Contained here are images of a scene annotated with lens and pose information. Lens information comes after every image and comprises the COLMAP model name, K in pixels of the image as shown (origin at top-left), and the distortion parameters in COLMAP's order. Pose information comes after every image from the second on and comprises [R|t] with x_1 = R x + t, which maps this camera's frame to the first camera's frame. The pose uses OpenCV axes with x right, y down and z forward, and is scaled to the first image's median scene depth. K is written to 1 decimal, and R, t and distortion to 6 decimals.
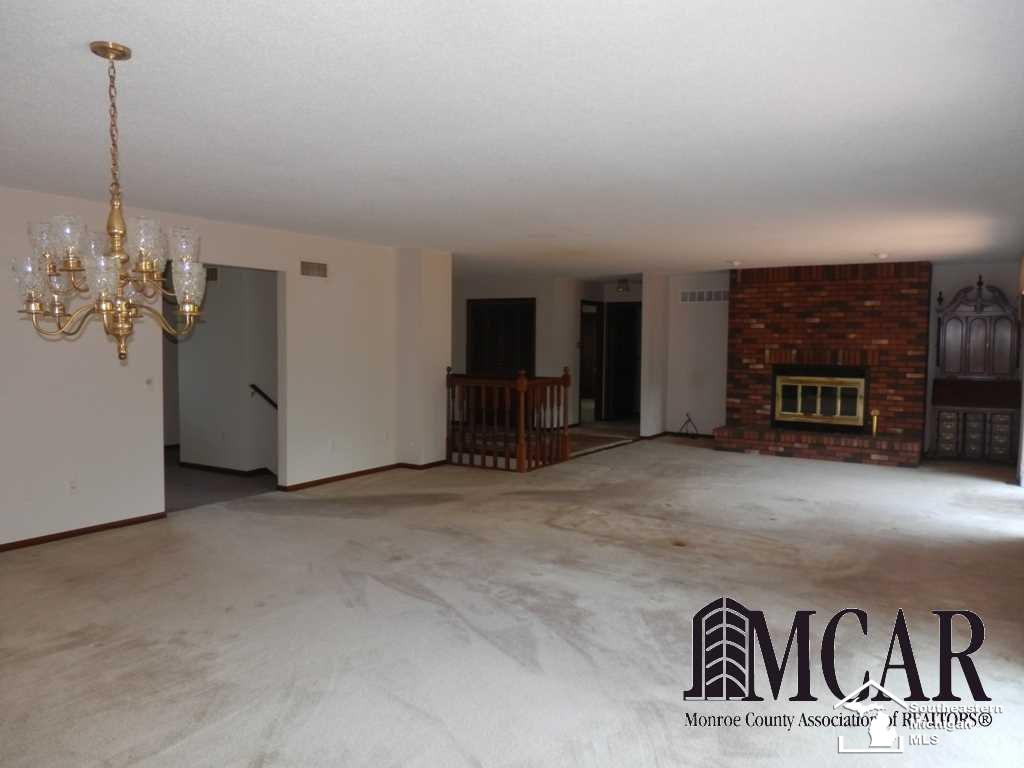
lens RADIAL K [[767.8, 0, 517.3], [0, 767.8, 386.0], [0, 0, 1]] dist [0.000695, -0.009192]
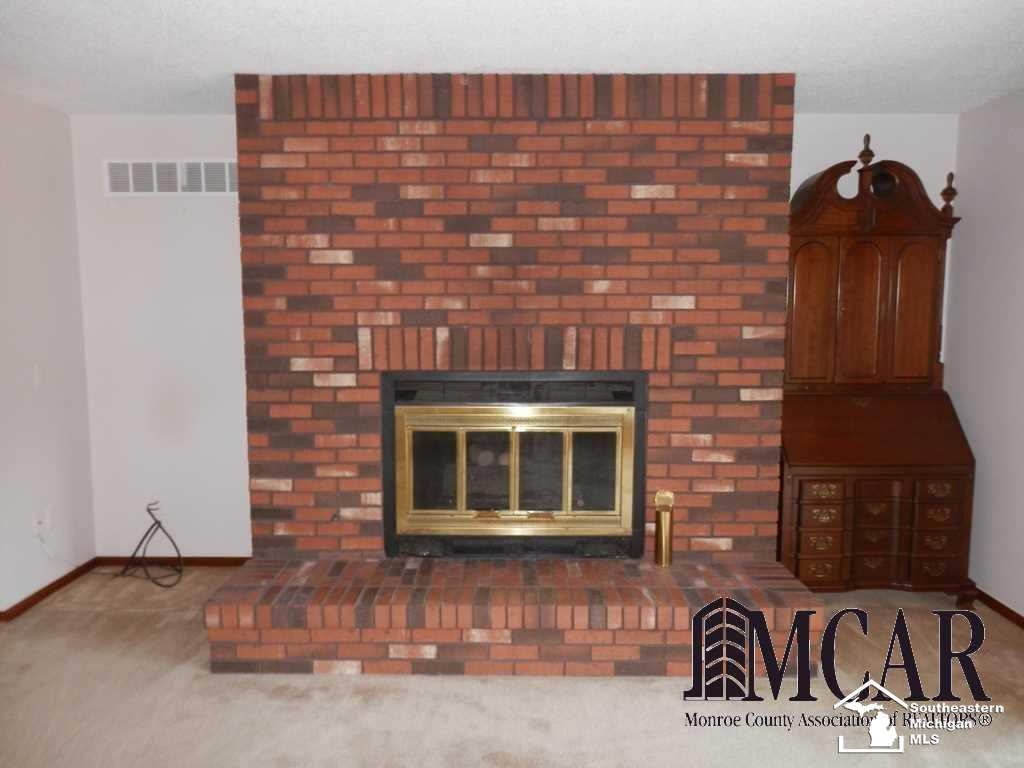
lens RADIAL K [[767.8, 0, 517.3], [0, 767.8, 386.0], [0, 0, 1]] dist [0.000695, -0.009192]
pose [[0.852746, -0.065615, 0.518189, 0.217217], [0.038302, 0.997263, 0.063246, -0.042919], [-0.520920, -0.034085, 0.852924, 0.709365]]
